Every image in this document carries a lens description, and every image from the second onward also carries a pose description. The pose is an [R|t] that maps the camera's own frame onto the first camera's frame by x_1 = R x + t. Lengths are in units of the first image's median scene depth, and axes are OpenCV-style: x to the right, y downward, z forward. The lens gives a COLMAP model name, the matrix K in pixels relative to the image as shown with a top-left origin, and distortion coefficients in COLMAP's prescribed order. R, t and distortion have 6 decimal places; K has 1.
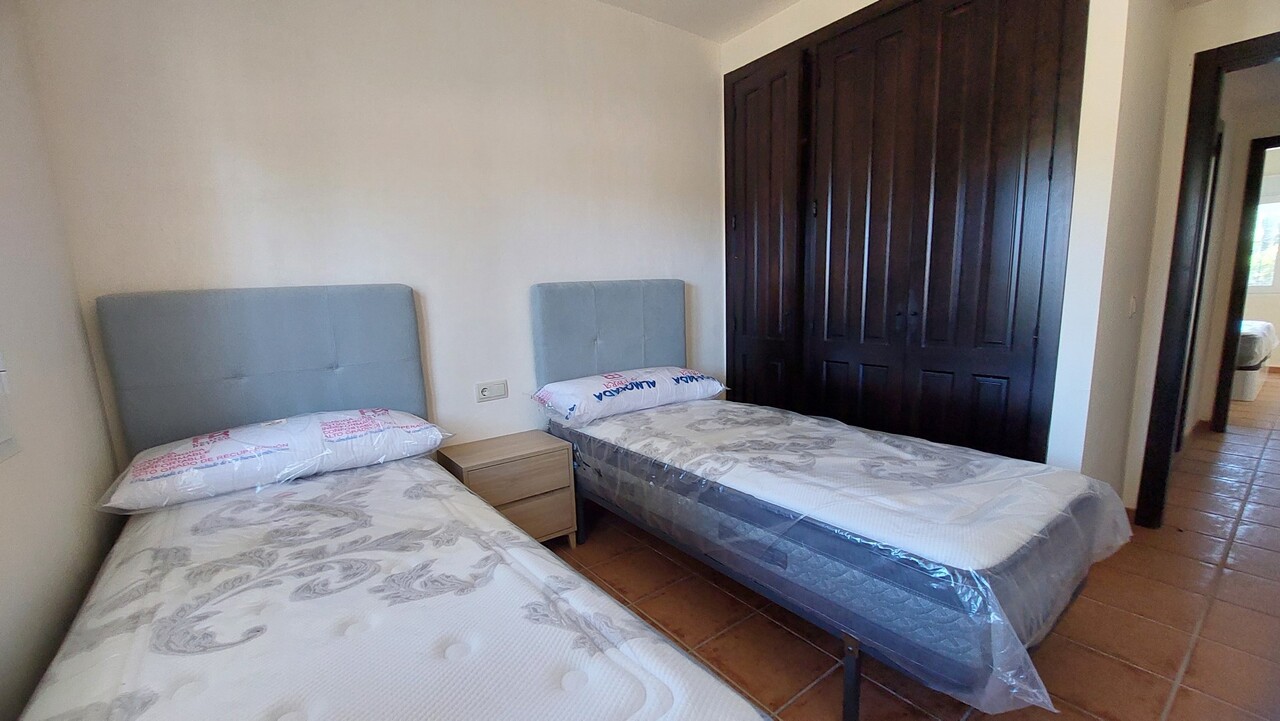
lens RADIAL K [[508.6, 0, 634.3], [0, 508.6, 381.1], [0, 0, 1]] dist [-0.012467, -0.000640]
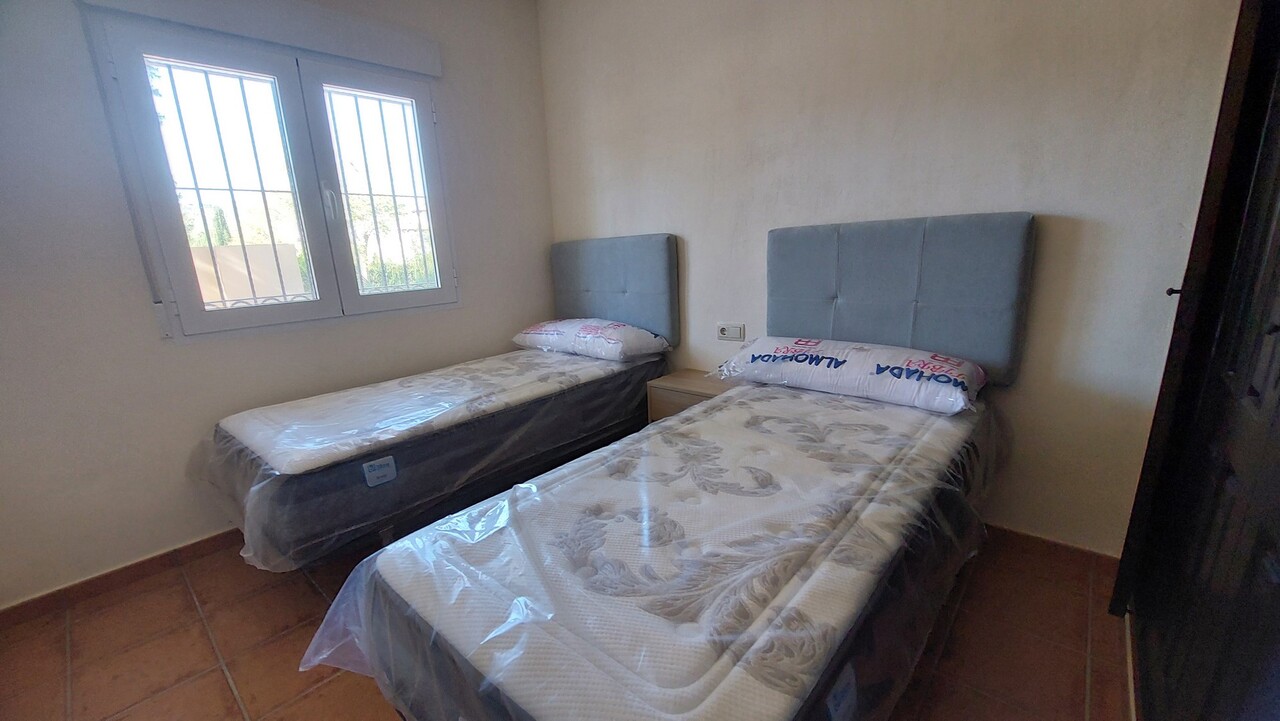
lens RADIAL K [[508.6, 0, 634.3], [0, 508.6, 381.1], [0, 0, 1]] dist [-0.012467, -0.000640]
pose [[0.216260, 0.270850, -0.938015, 0.973887], [-0.134234, 0.959875, 0.246215, -0.162795], [0.967064, 0.072667, 0.243940, 0.748787]]
